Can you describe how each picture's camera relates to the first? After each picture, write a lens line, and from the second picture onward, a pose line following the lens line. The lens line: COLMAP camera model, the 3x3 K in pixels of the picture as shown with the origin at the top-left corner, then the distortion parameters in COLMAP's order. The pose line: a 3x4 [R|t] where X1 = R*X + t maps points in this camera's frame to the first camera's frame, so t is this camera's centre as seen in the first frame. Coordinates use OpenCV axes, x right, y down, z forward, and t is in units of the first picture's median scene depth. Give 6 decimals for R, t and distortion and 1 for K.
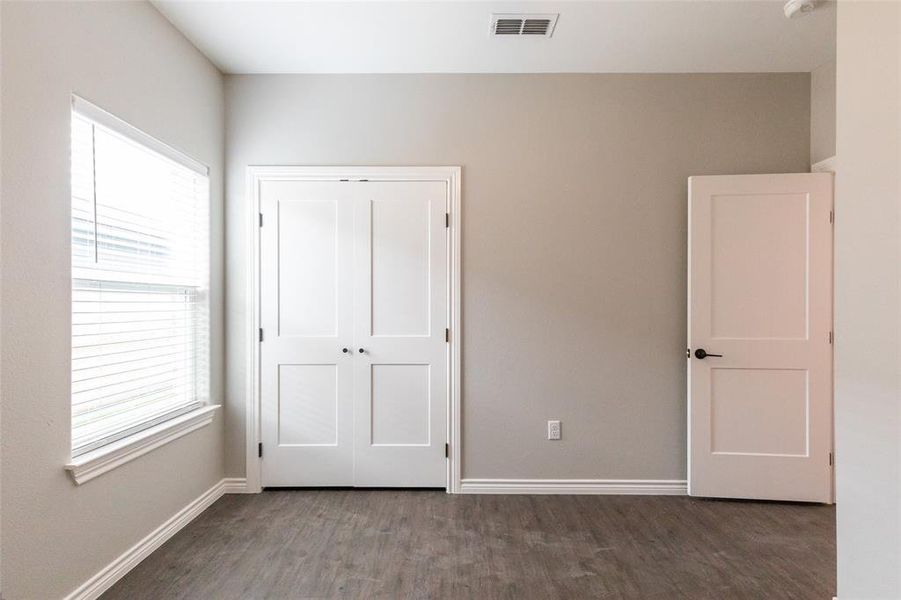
lens RADIAL K [[403.9, 0, 450.5], [0, 403.9, 304.8], [0, 0, 1]] dist [0.009028, -0.000164]
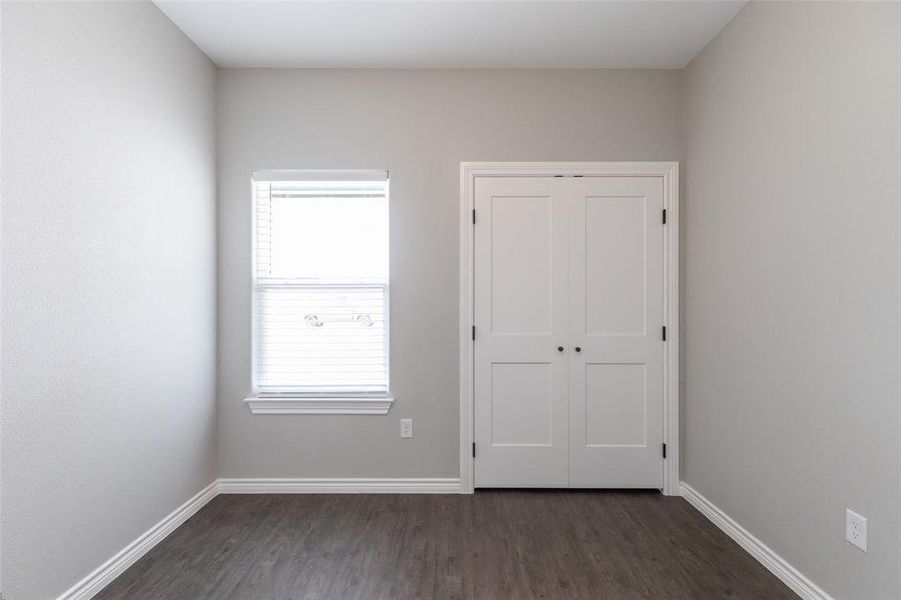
lens RADIAL K [[403.9, 0, 450.5], [0, 403.9, 304.8], [0, 0, 1]] dist [0.009028, -0.000164]
pose [[0.999980, -0.000911, -0.006211, -0.519493], [0.000909, 1.000000, -0.000258, 0.005124], [0.006212, 0.000253, 0.999981, 0.015632]]
